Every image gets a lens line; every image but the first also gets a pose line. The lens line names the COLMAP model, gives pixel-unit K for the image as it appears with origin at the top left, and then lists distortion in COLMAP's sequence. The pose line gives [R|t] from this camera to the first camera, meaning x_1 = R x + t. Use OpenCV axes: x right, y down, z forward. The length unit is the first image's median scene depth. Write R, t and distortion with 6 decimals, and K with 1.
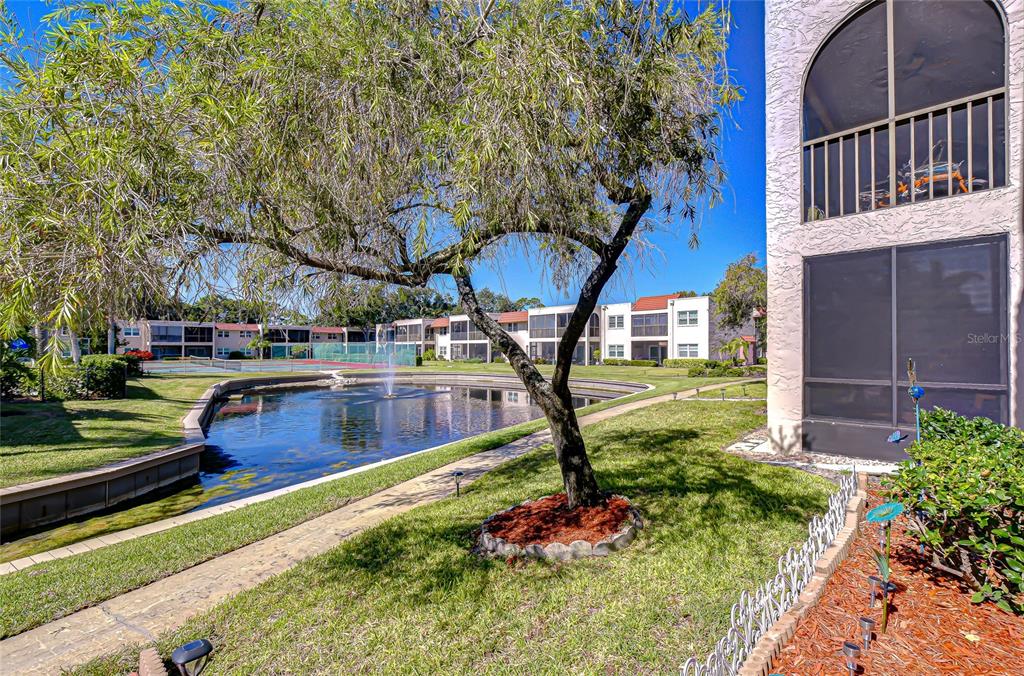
lens RADIAL K [[447.3, 0, 512.2], [0, 447.3, 349.8], [0, 0, 1]] dist [-0.004297, -0.000750]
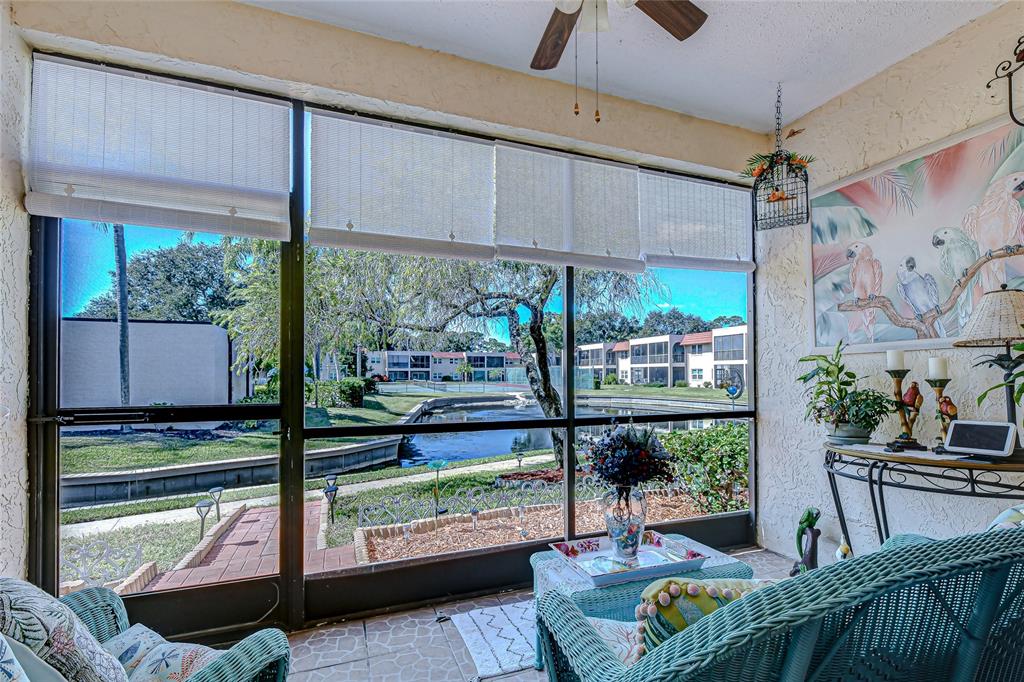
lens RADIAL K [[455.8, 0, 511.7], [0, 455.8, 372.6], [0, 0, 1]] dist [0.018897, 0.000003]
pose [[0.911727, -0.004044, -0.410777, 0.033454], [0.002450, 0.999987, -0.004406, 0.001309], [0.410789, 0.003011, 0.911725, -0.025828]]
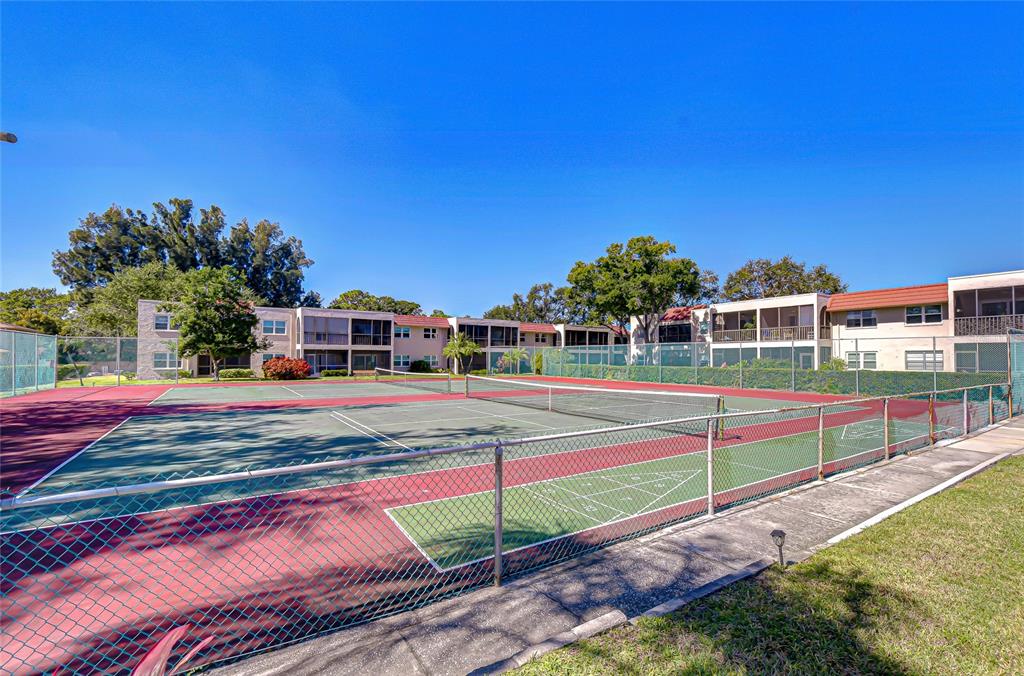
lens RADIAL K [[452.8, 0, 521.4], [0, 452.8, 351.8], [0, 0, 1]] dist [0.002483, -0.000459]
pose [[0.985344, 0.000074, -0.170578, -0.425900], [-0.003218, 0.999830, -0.018153, 0.002994], [0.170547, 0.018436, 0.985177, 0.462263]]
